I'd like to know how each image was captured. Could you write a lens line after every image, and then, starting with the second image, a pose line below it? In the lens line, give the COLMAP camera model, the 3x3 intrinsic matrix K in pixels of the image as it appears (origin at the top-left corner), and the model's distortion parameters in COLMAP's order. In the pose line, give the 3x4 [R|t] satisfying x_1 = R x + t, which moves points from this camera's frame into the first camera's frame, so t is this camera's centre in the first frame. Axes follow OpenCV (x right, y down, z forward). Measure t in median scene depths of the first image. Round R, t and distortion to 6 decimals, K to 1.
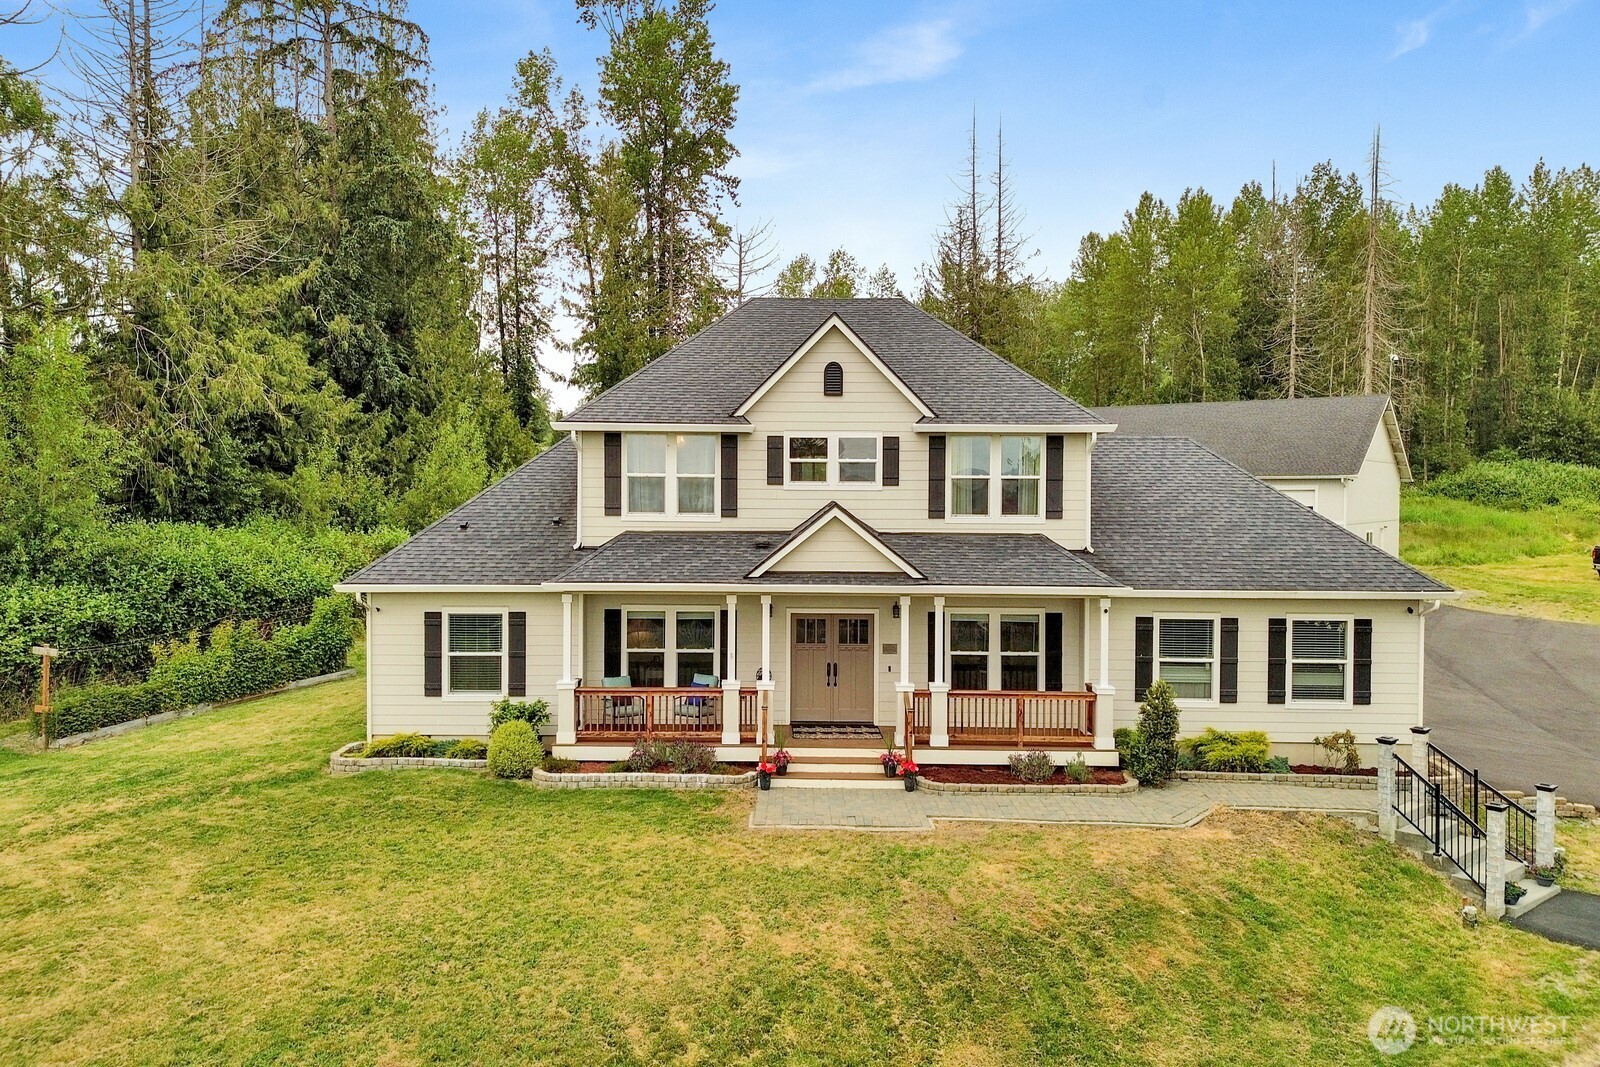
lens RADIAL K [[1061.8, 0, 785.7], [0, 1061.8, 544.6], [0, 0, 1]] dist [0.003794, -0.001575]
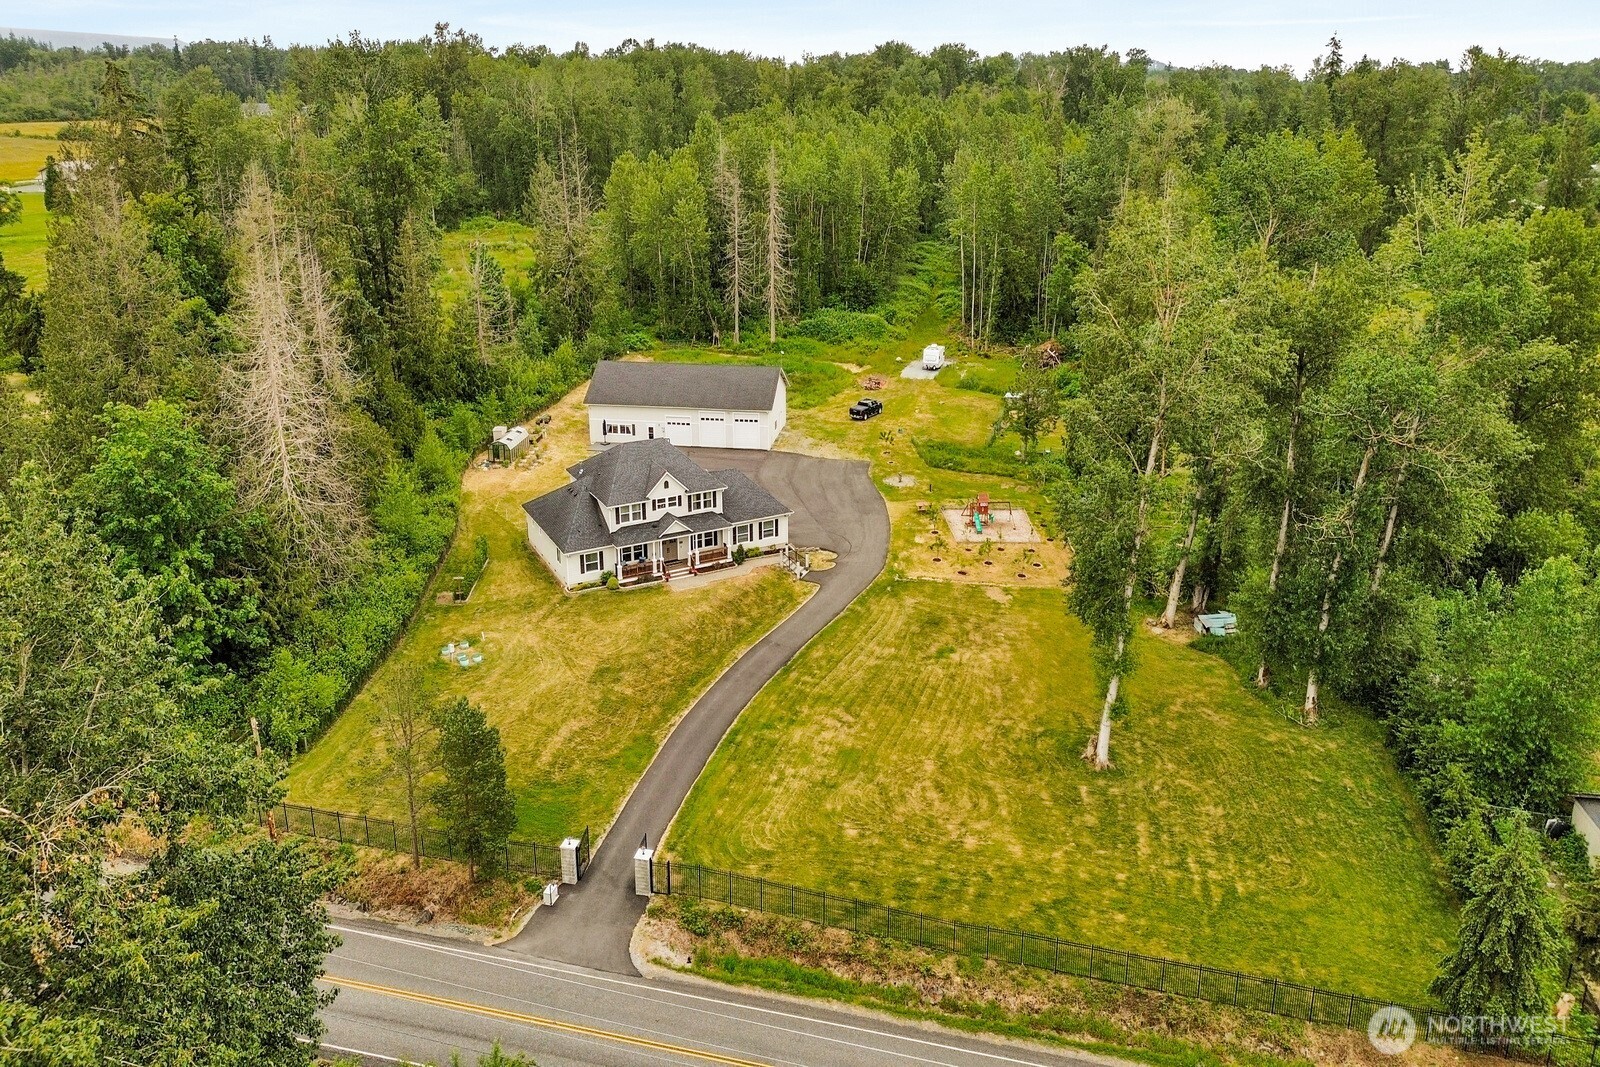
lens RADIAL K [[1061.8, 0, 799.4], [0, 1061.8, 531.3], [0, 0, 1]] dist [0.003794, -0.001575]
pose [[0.864224, -0.181560, 0.469205, -1.532135], [0.009214, 0.938168, 0.346057, -1.457721], [-0.503023, -0.294747, 0.812460, -2.787848]]
